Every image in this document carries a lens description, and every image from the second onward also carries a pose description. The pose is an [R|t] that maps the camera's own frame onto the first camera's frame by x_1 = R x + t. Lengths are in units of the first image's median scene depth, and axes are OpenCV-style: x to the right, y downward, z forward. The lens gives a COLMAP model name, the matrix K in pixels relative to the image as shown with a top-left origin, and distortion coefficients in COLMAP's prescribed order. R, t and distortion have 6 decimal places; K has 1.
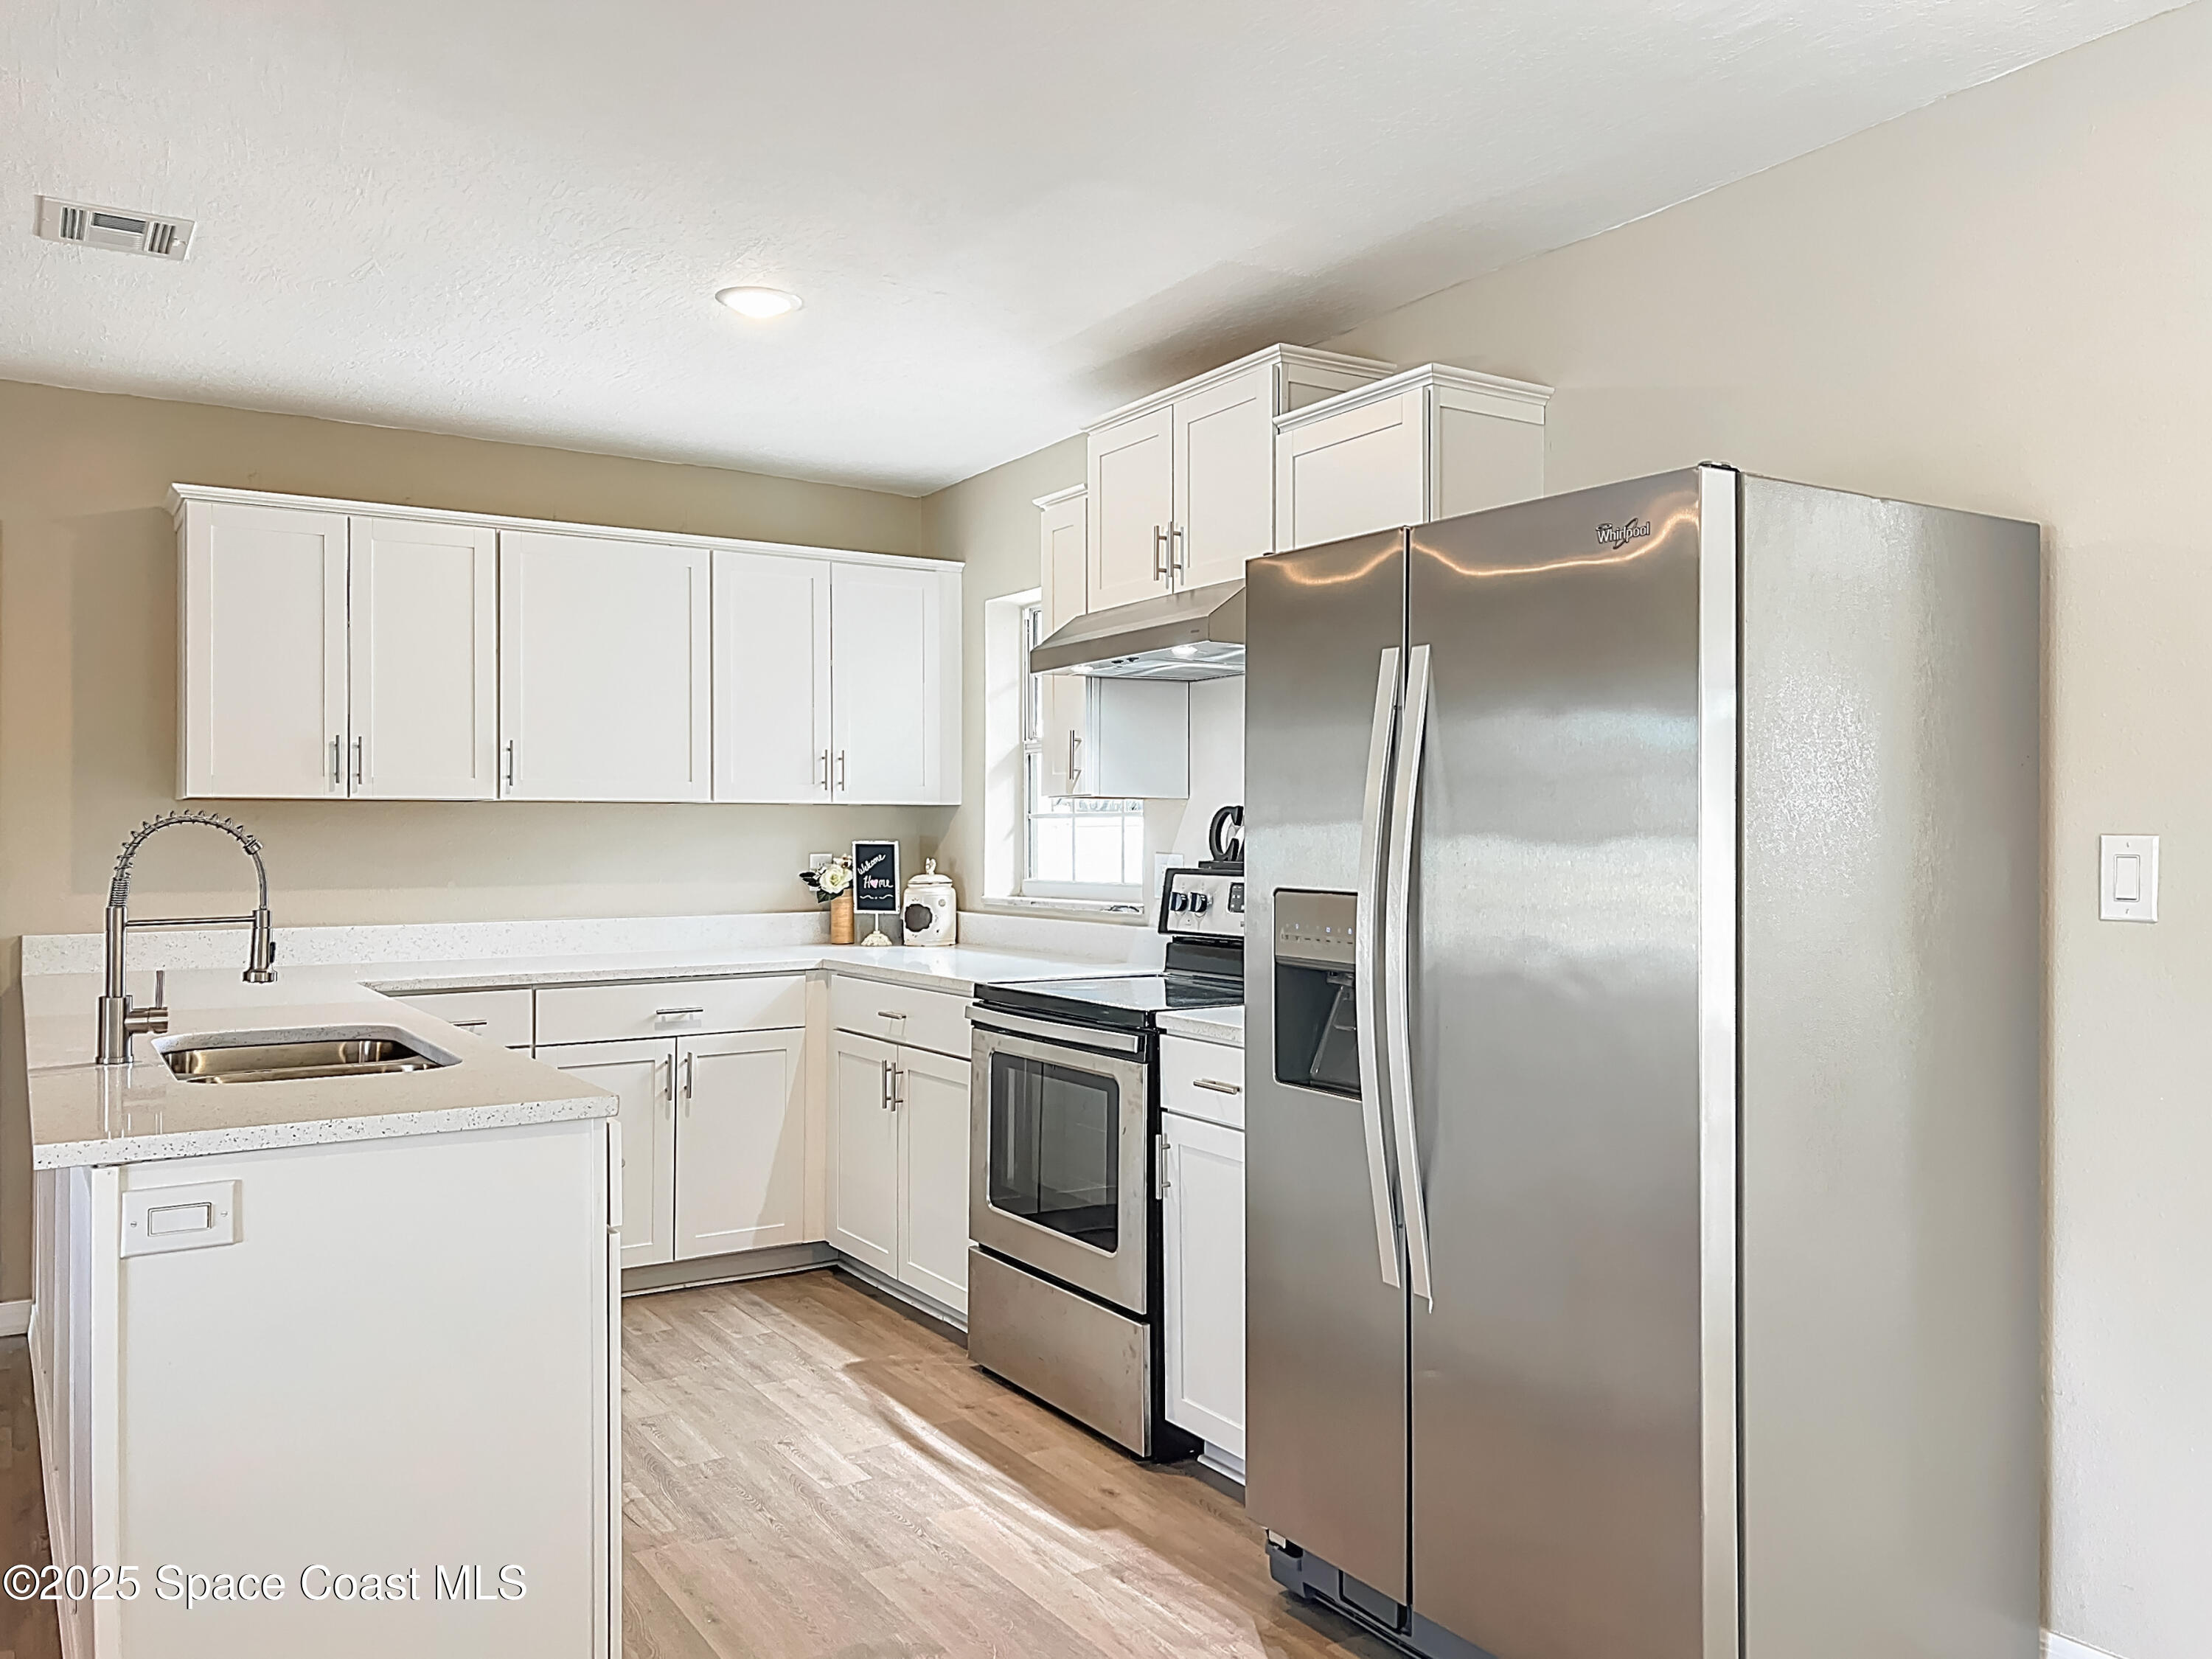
lens RADIAL K [[1677.2, 0, 1116.4], [0, 1677.2, 810.7], [0, 0, 1]] dist [0.048667, -0.042806]
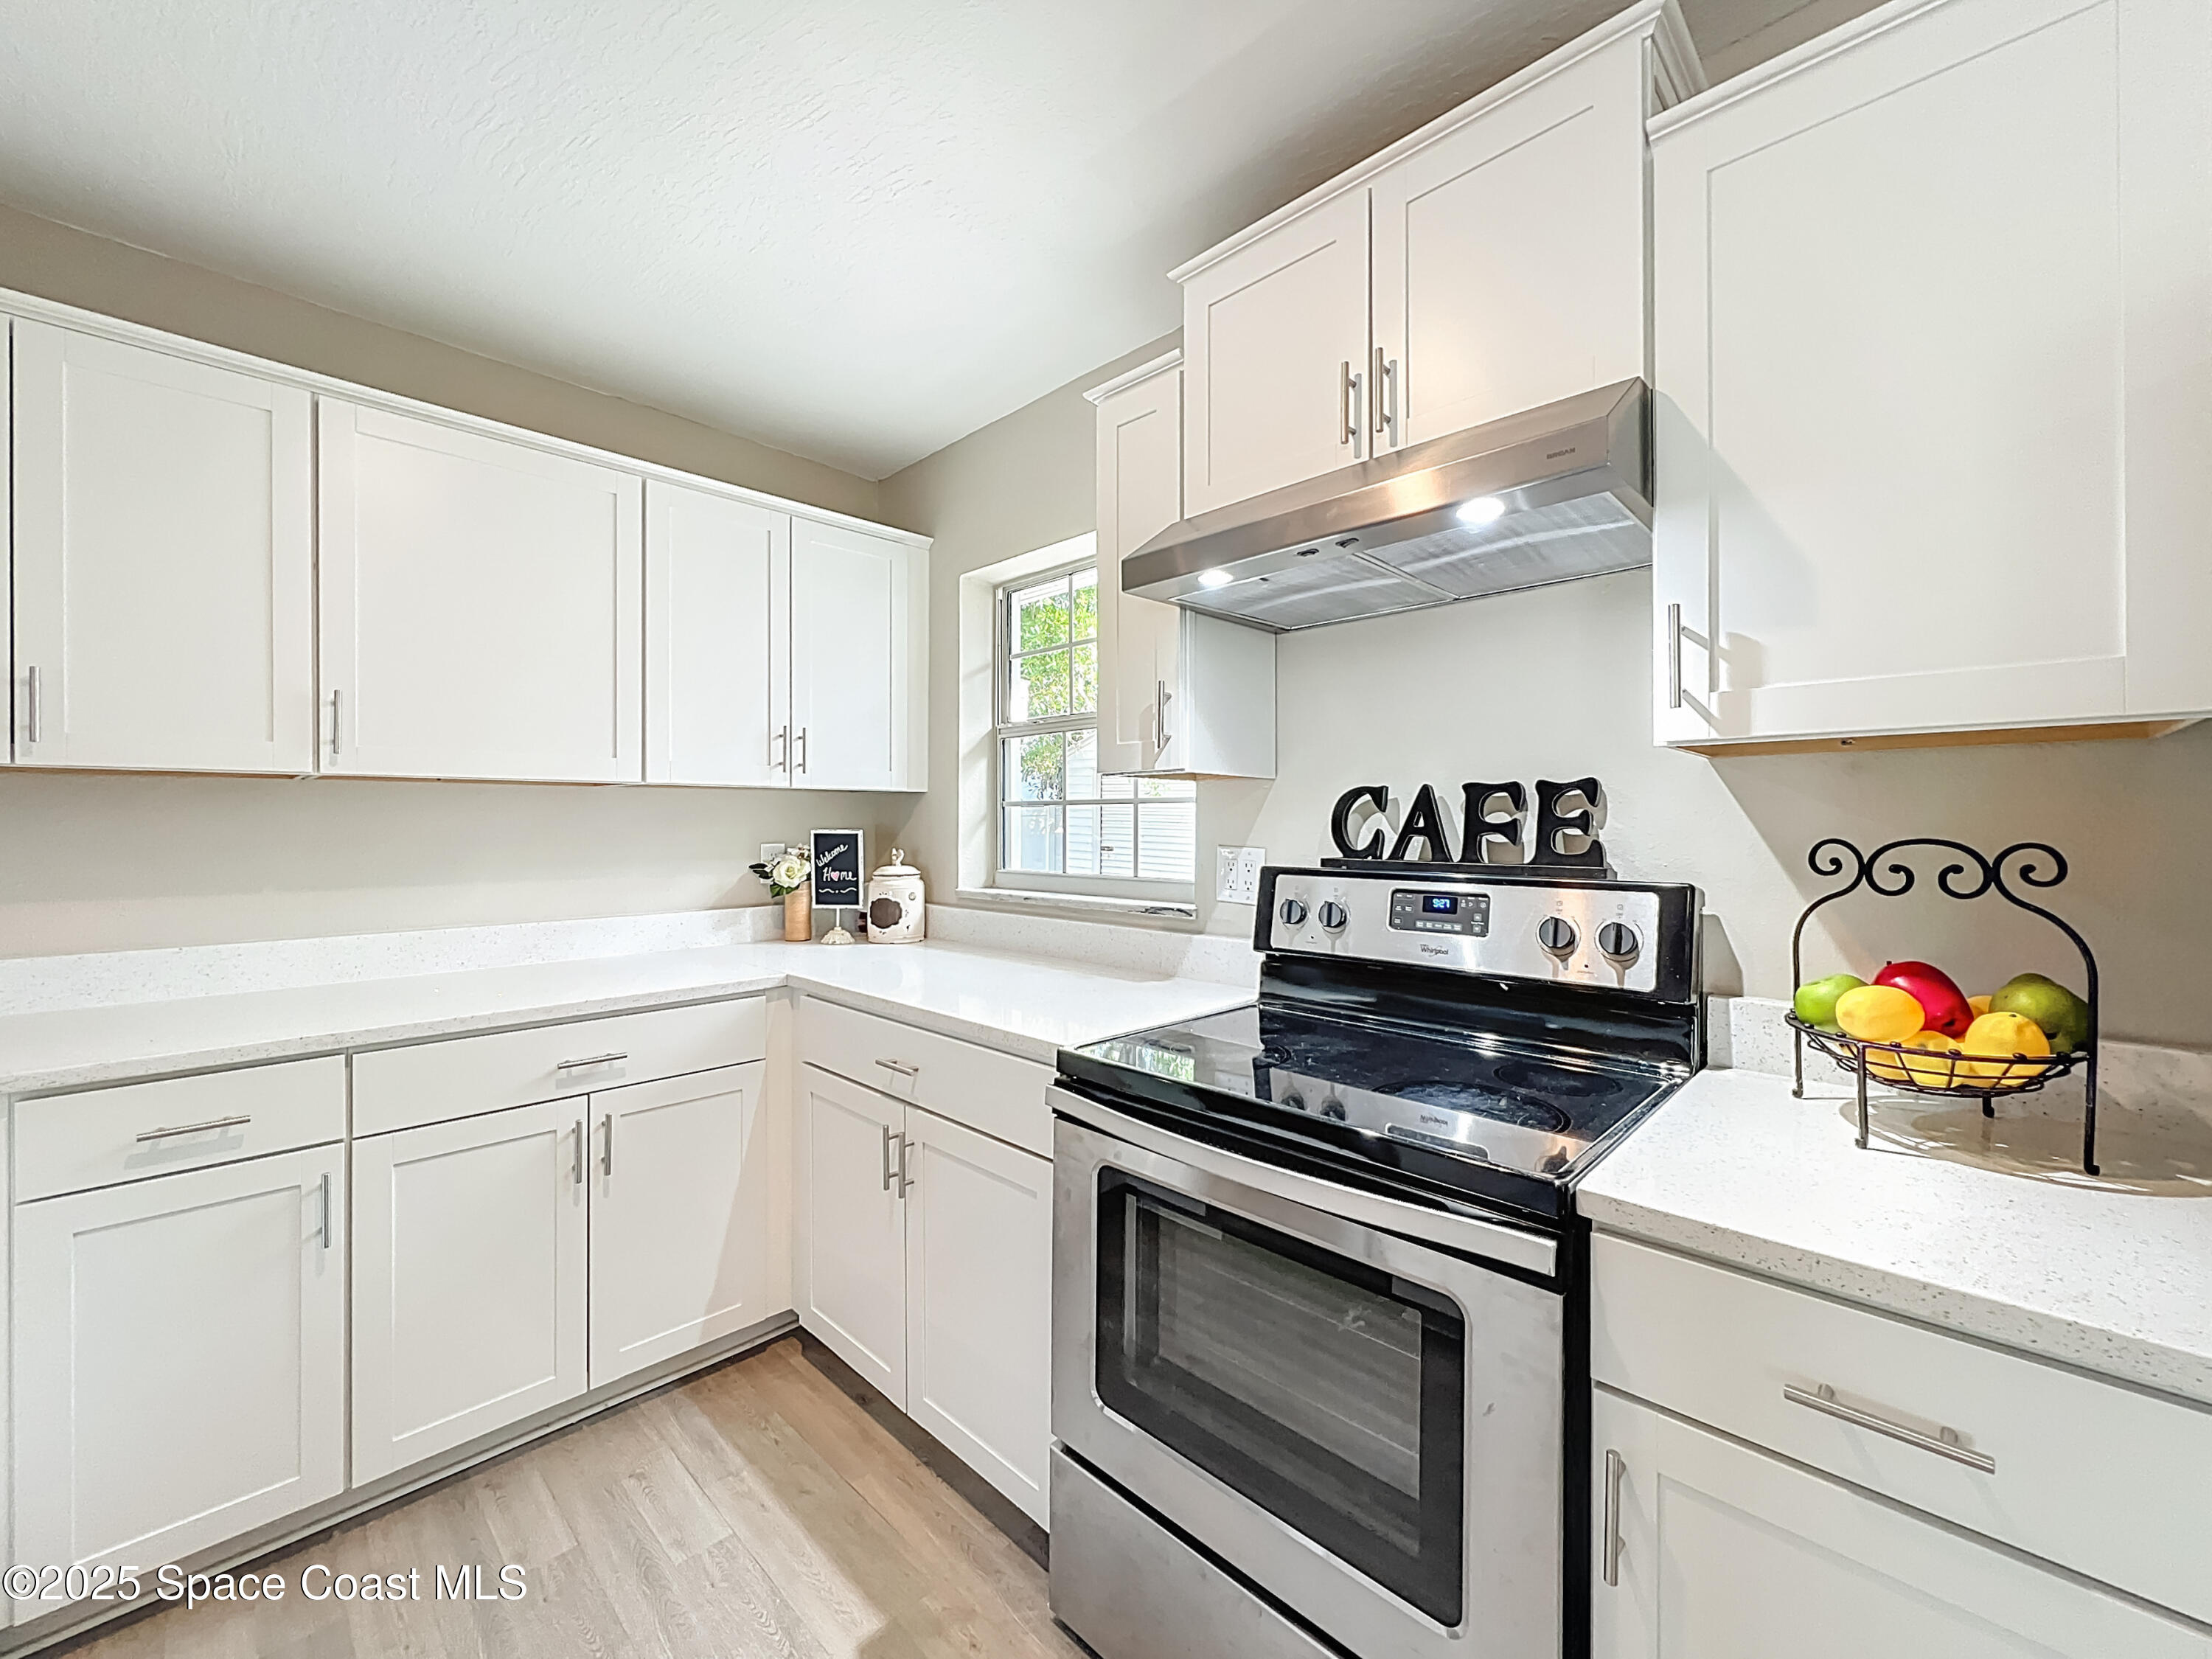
lens RADIAL K [[890.3, 0, 1093.7], [0, 890.3, 822.4], [0, 0, 1]] dist [0.001570, -0.000487]
pose [[0.977624, 0.000496, 0.210361, -0.139942], [-0.003666, 0.999885, 0.014684, 0.007870], [-0.210329, -0.015126, 0.977514, 0.633593]]
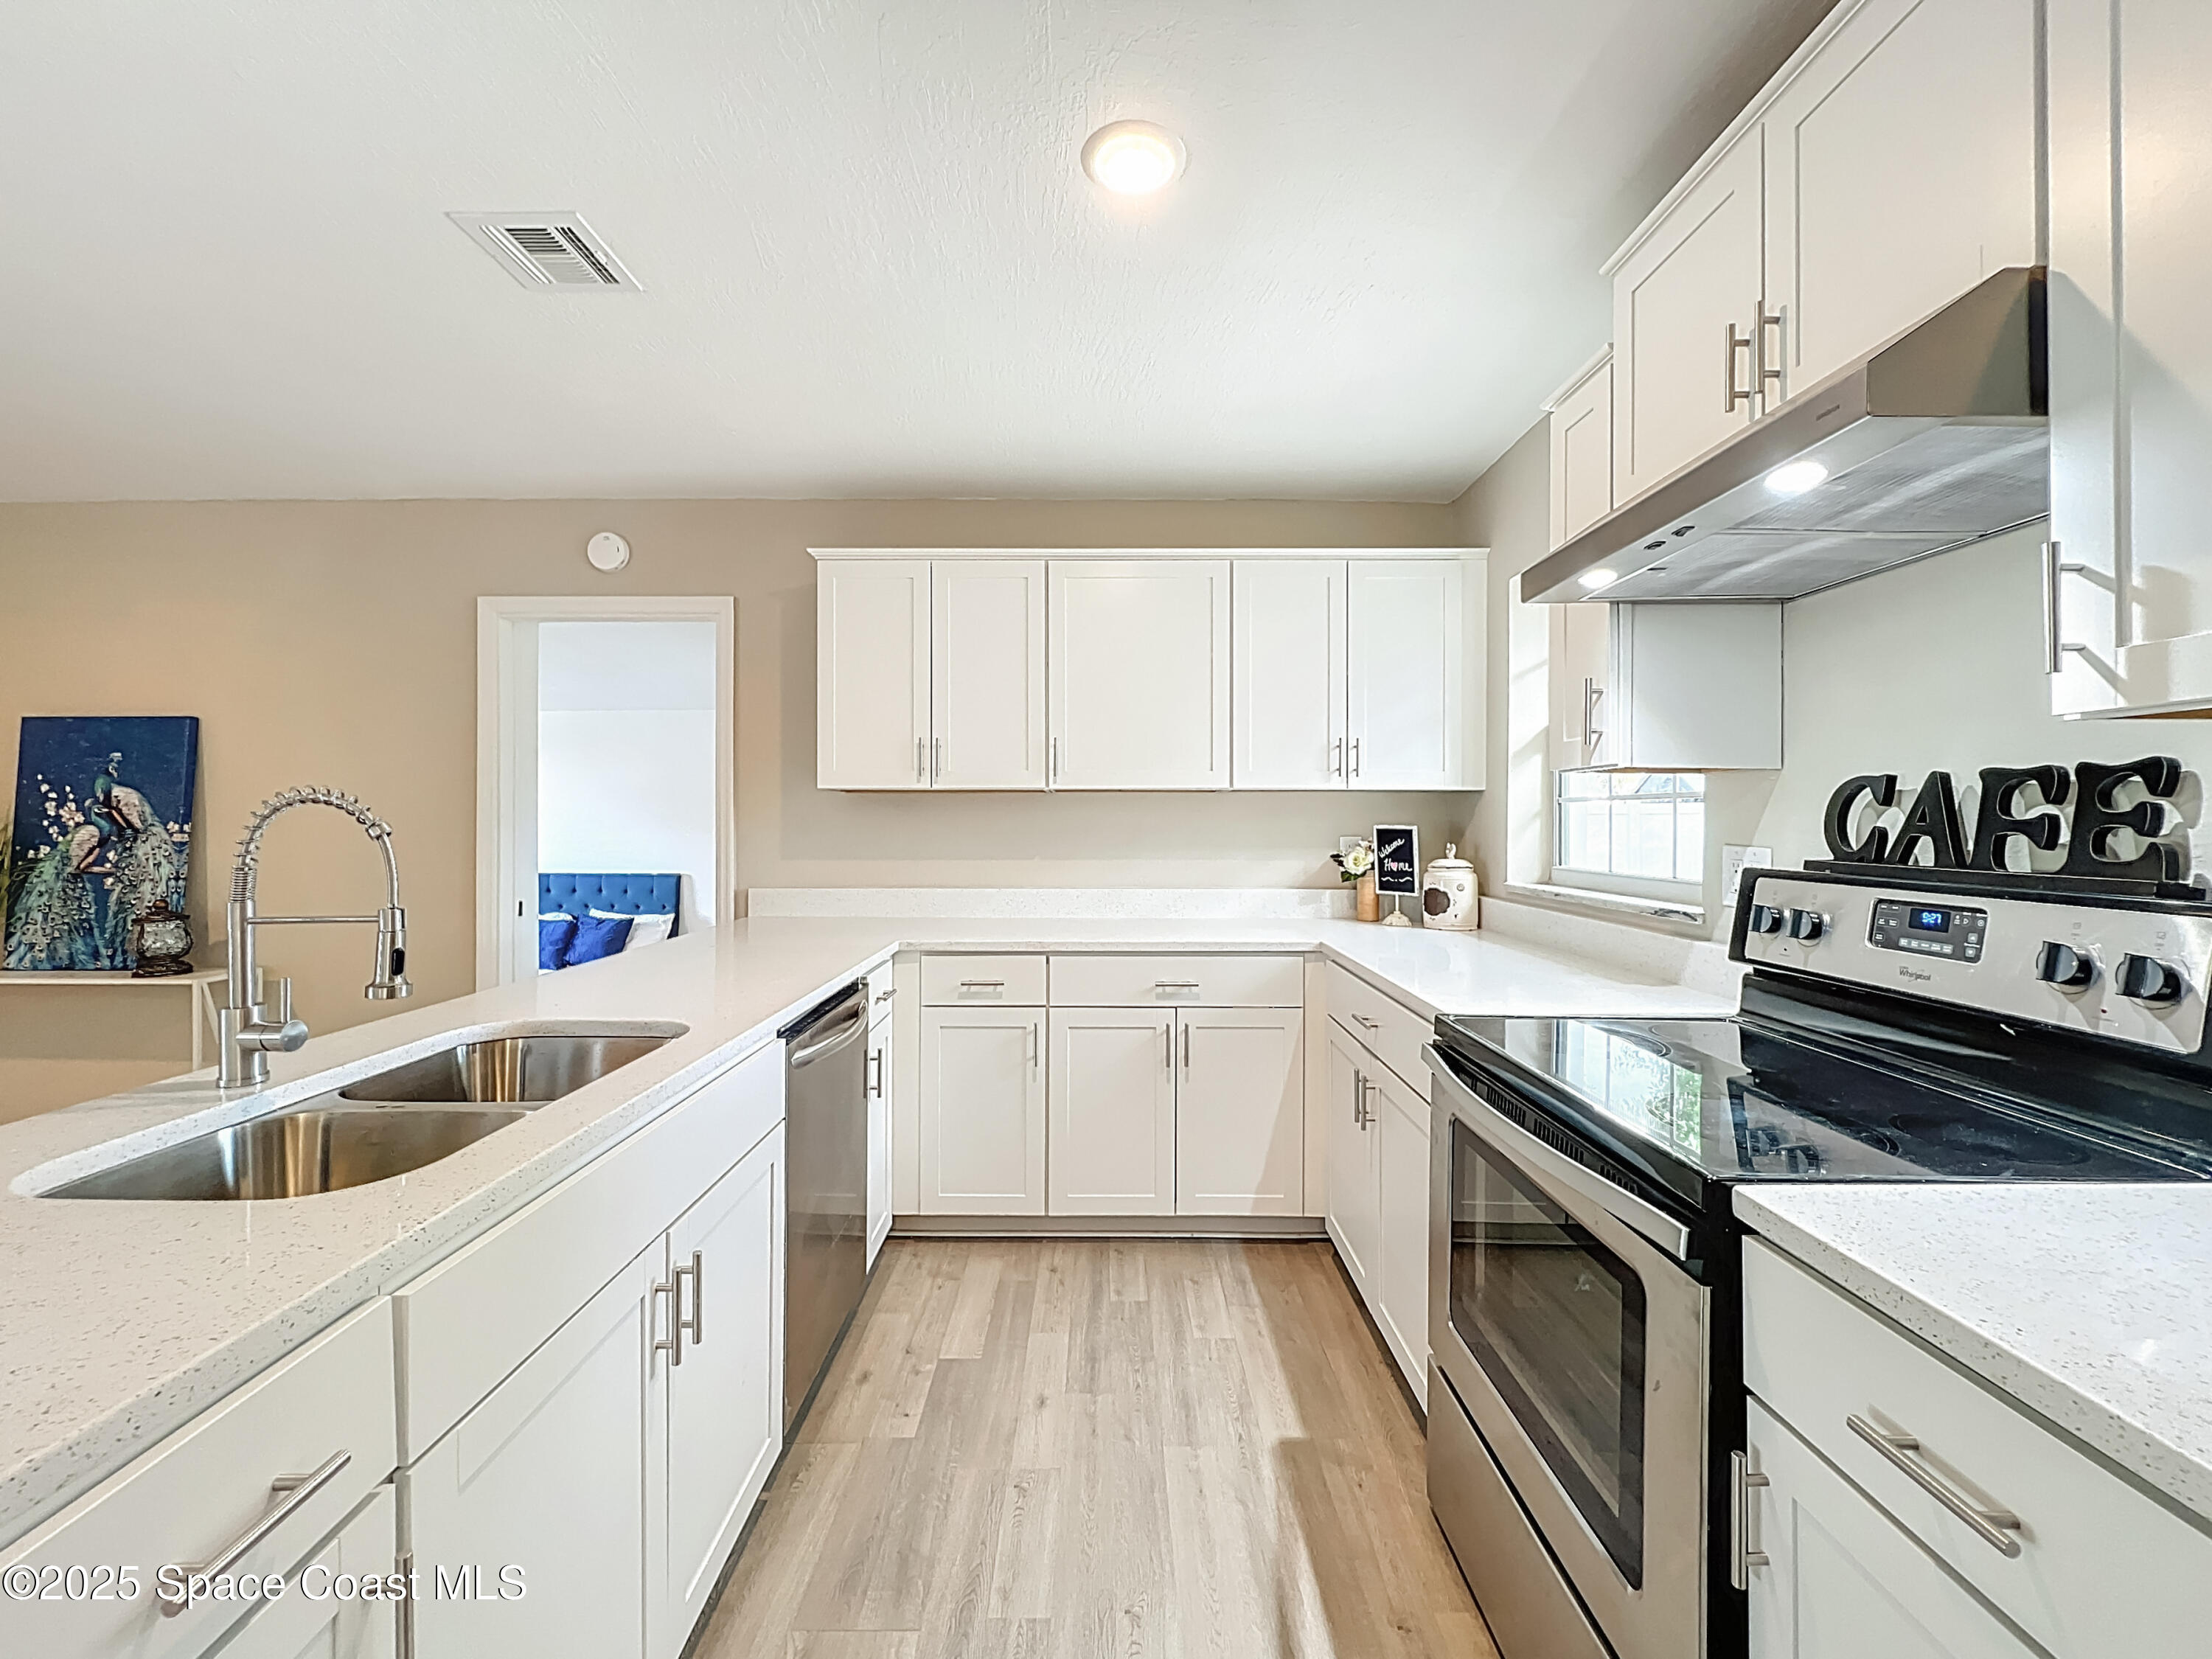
lens RADIAL K [[890.3, 0, 1098.7], [0, 890.3, 818.2], [0, 0, 1]] dist [0.001570, -0.000487]
pose [[0.835574, 0.002201, -0.549374, 0.009561], [0.005044, 0.999919, 0.011677, 0.007666], [0.549355, -0.012528, 0.835495, 0.558904]]
